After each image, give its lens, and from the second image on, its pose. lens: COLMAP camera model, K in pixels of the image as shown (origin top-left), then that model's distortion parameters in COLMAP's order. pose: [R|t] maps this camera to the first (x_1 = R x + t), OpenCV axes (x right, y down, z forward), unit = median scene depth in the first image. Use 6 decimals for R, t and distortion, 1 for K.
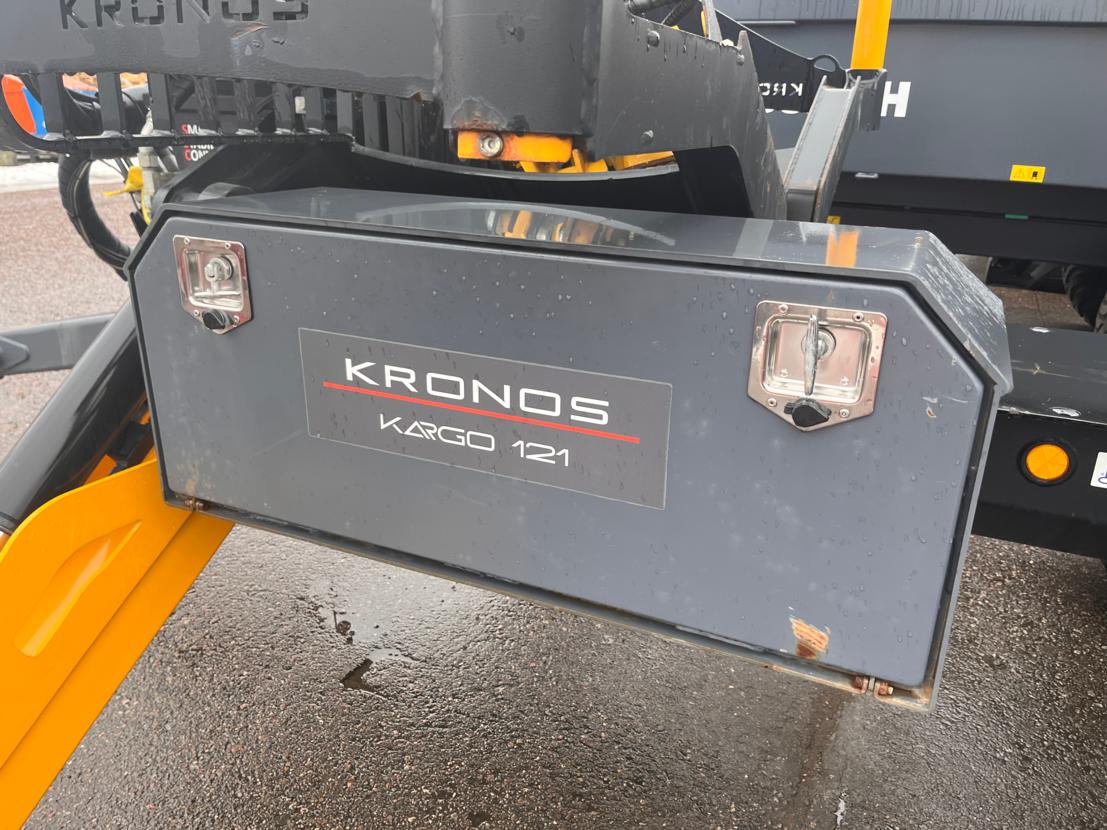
lens RADIAL K [[842.9, 0, 553.5], [0, 842.9, 415.0], [0, 0, 1]] dist [0.034453, 0.000059]
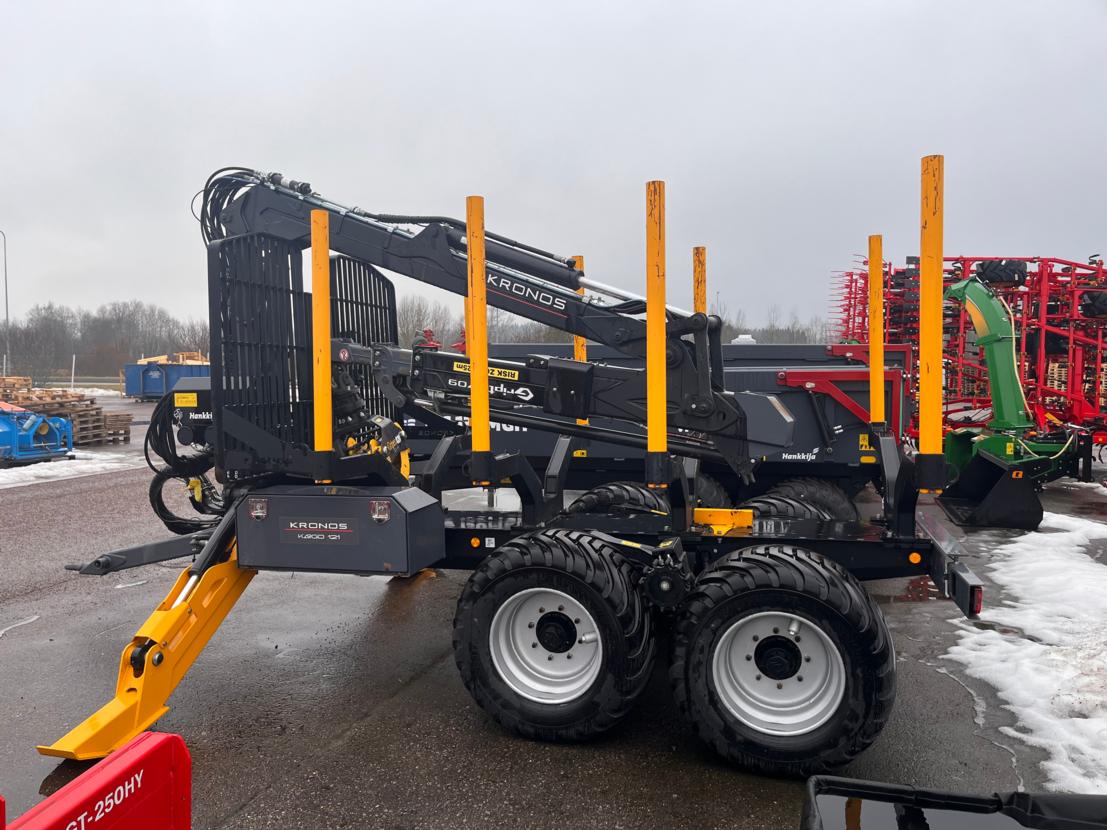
lens RADIAL K [[842.9, 0, 553.5], [0, 842.9, 415.0], [0, 0, 1]] dist [0.034453, 0.000059]
pose [[0.984309, -0.051975, 0.168624, 0.391909], [0.099565, 0.952567, -0.287581, 0.793204], [-0.145679, 0.299857, 0.942795, -3.503513]]
